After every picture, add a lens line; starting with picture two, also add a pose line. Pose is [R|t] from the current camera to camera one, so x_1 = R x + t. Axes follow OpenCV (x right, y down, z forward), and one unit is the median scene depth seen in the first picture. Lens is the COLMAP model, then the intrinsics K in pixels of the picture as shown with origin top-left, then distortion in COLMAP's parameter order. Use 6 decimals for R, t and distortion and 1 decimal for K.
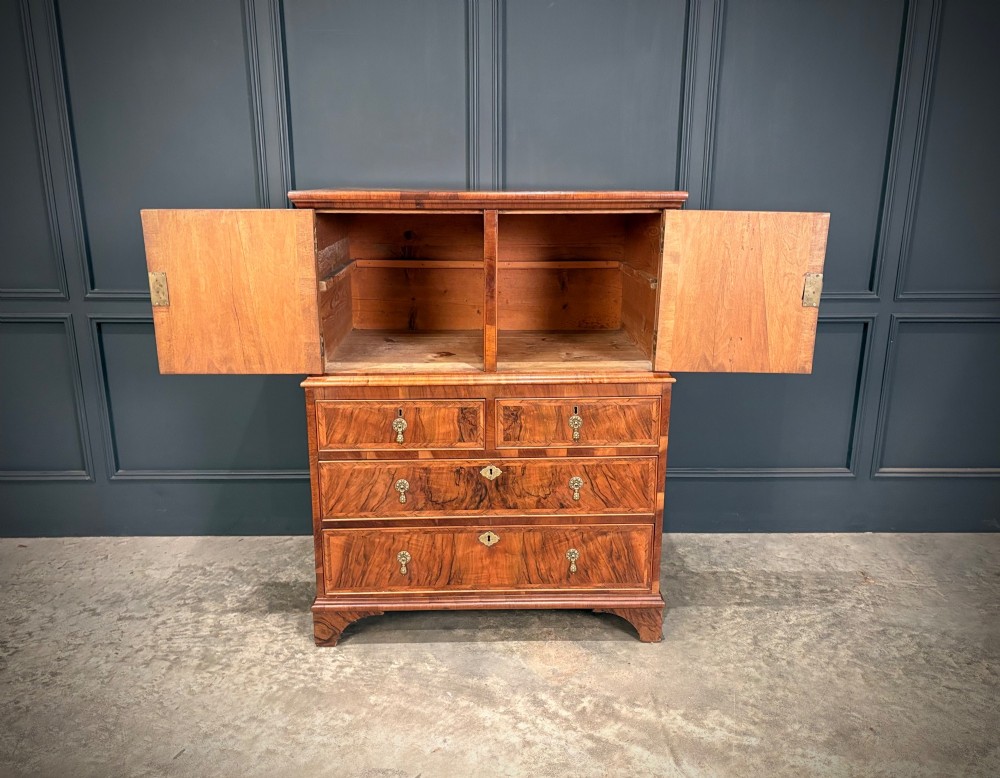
lens RADIAL K [[791.1, 0, 503.1], [0, 791.1, 399.7], [0, 0, 1]] dist [0.064463, -0.034561]
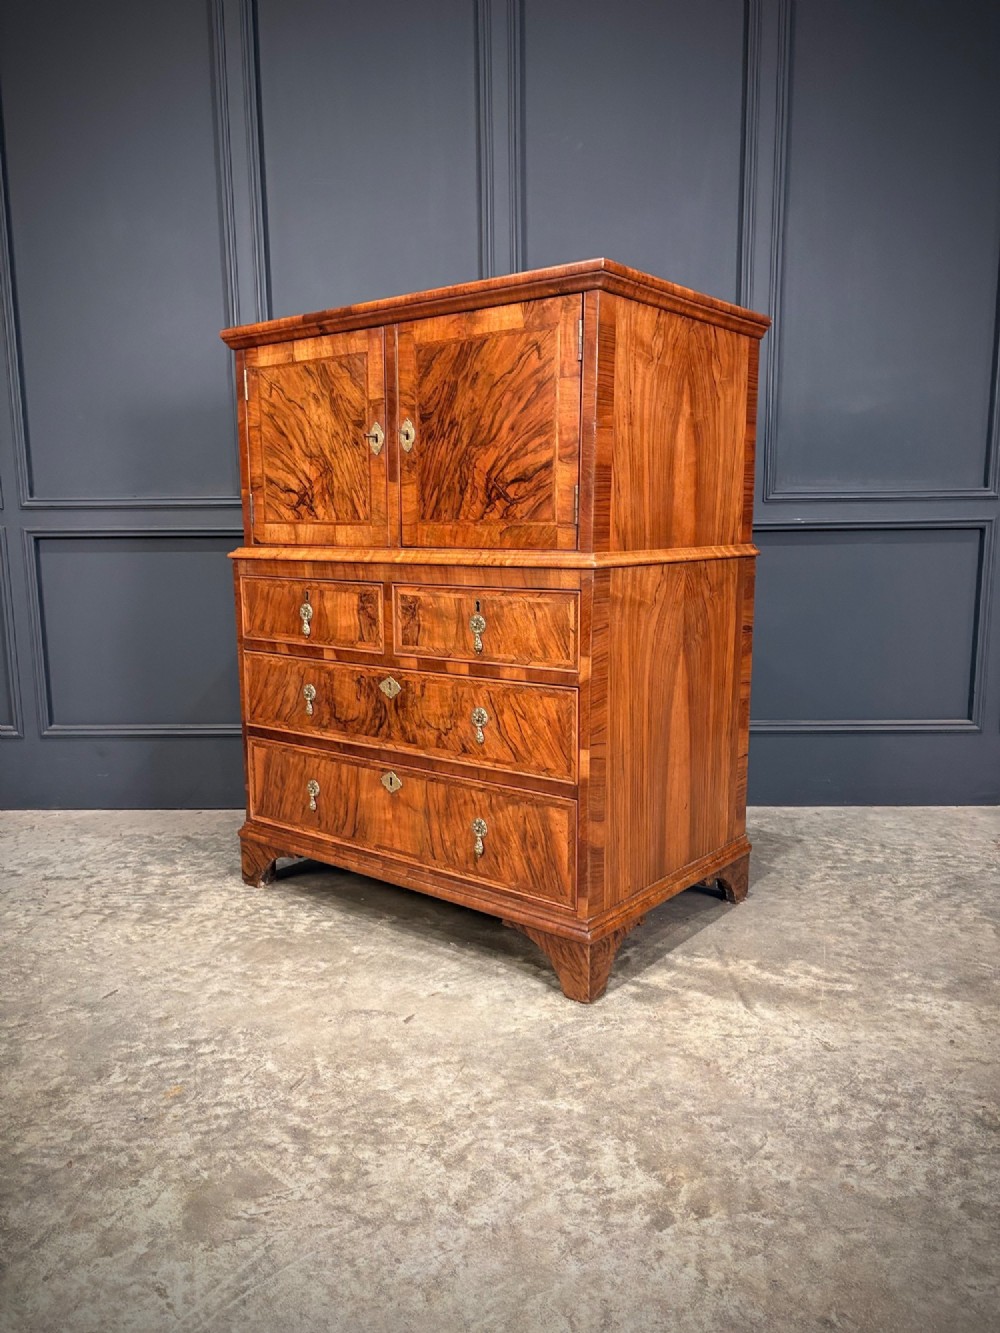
lens RADIAL K [[998.8, 0, 500.6], [0, 998.8, 683.3], [0, 0, 1]] dist [0.066508, -0.066006]
pose [[0.999194, -0.007074, -0.039524, 0.017830], [0.002819, 0.994290, -0.106678, 0.207385], [0.040053, 0.106480, 0.993508, 0.000650]]
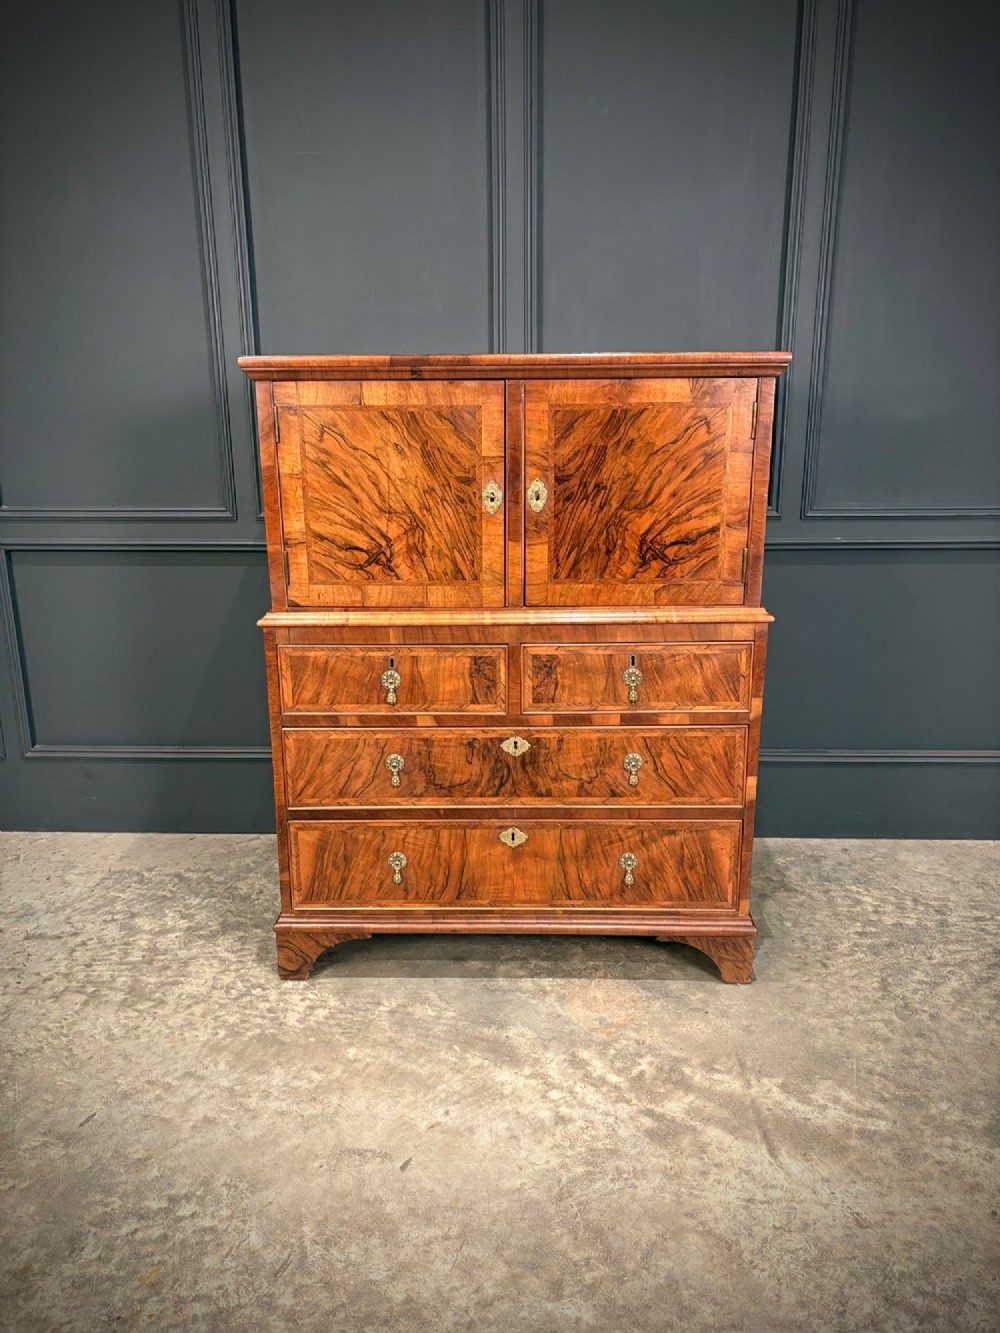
lens RADIAL K [[998.8, 0, 501.3], [0, 998.8, 677.5], [0, 0, 1]] dist [0.066508, -0.066006]
pose [[0.998625, 0.005012, -0.052182, 0.018965], [-0.005007, 0.999987, 0.000236, 0.028230], [0.052182, 0.000026, 0.998638, 0.079596]]
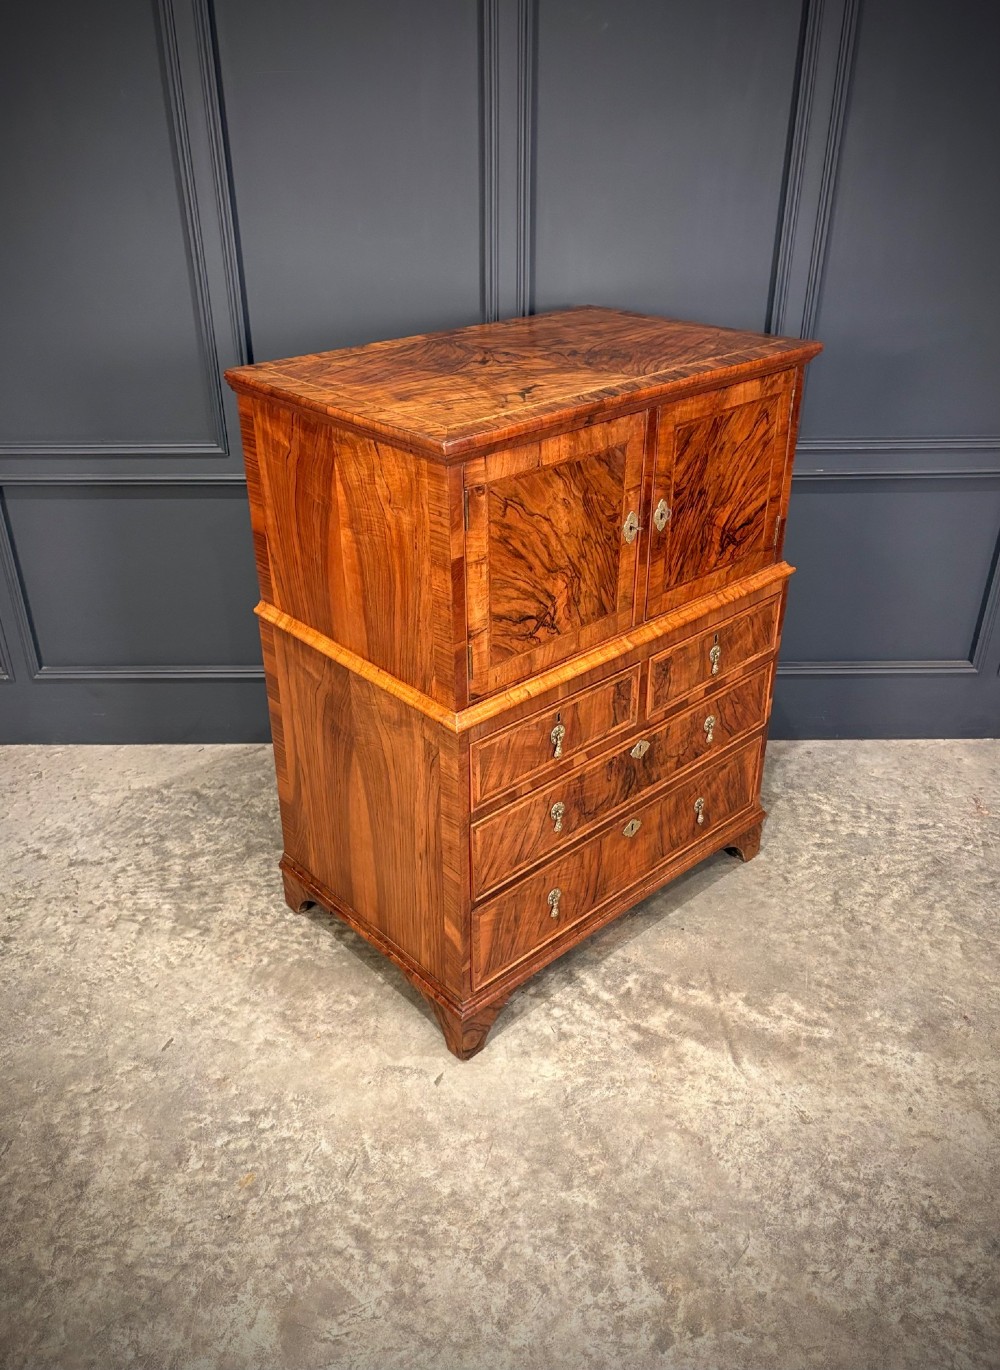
lens RADIAL K [[1059.0, 0, 487.0], [0, 1059.0, 687.3], [0, 0, 1]] dist [0.057452, -0.054294]
pose [[0.999841, -0.000417, -0.017851, -0.027296], [0.004496, 0.973399, 0.229070, -0.174691], [0.017281, -0.229114, 0.973246, -0.033296]]
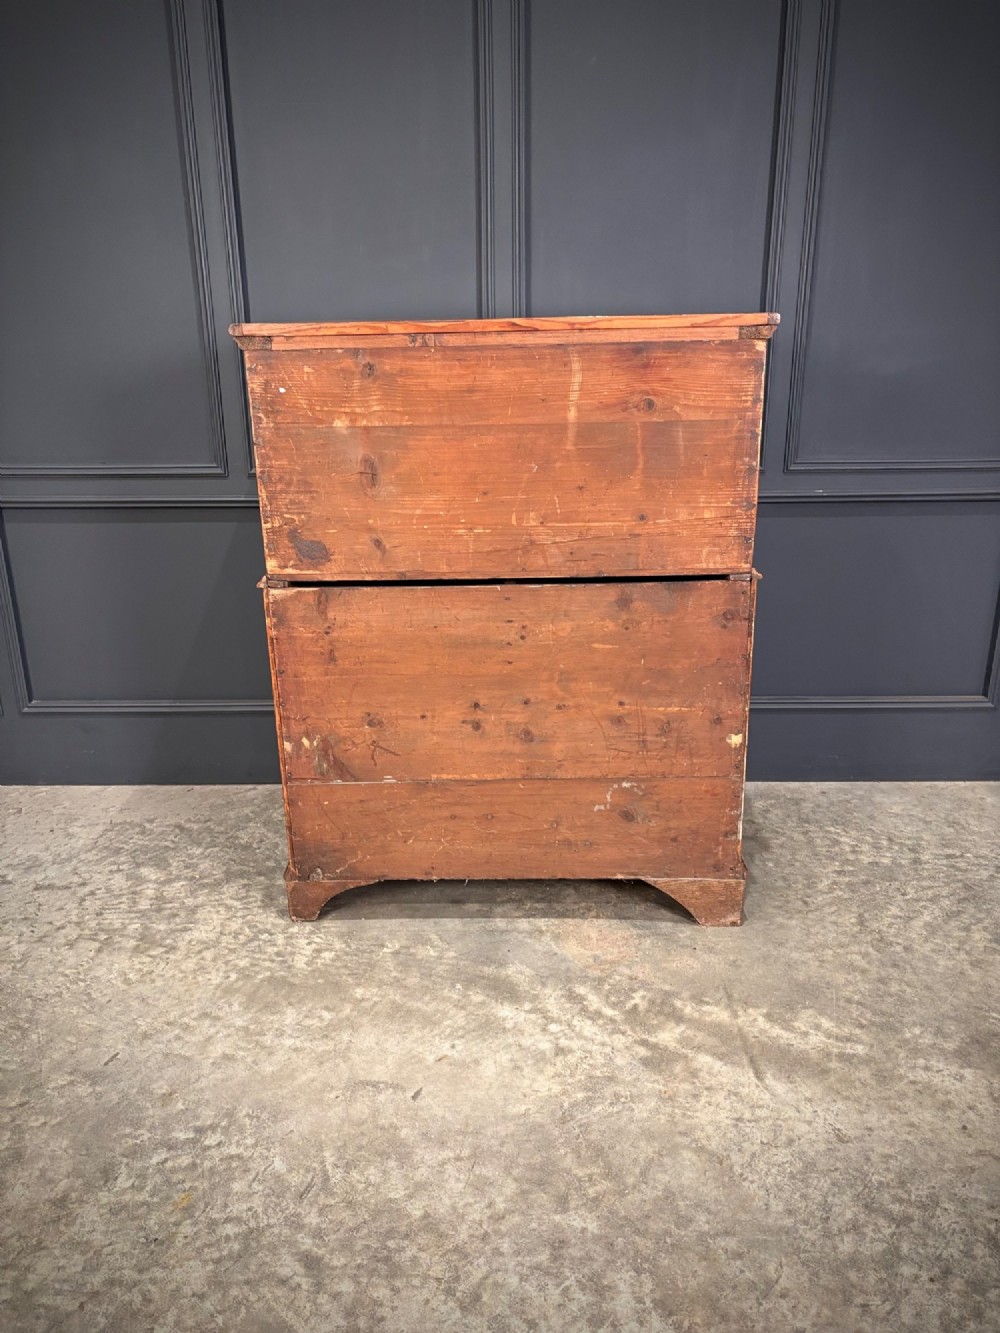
lens RADIAL K [[998.8, 0, 499.1], [0, 998.8, 677.2], [0, 0, 1]] dist [0.066508, -0.066006]
pose [[0.999617, -0.002739, -0.027539, -0.001079], [0.004265, 0.998449, 0.055504, 0.017629], [0.027345, -0.055600, 0.998079, 0.050511]]
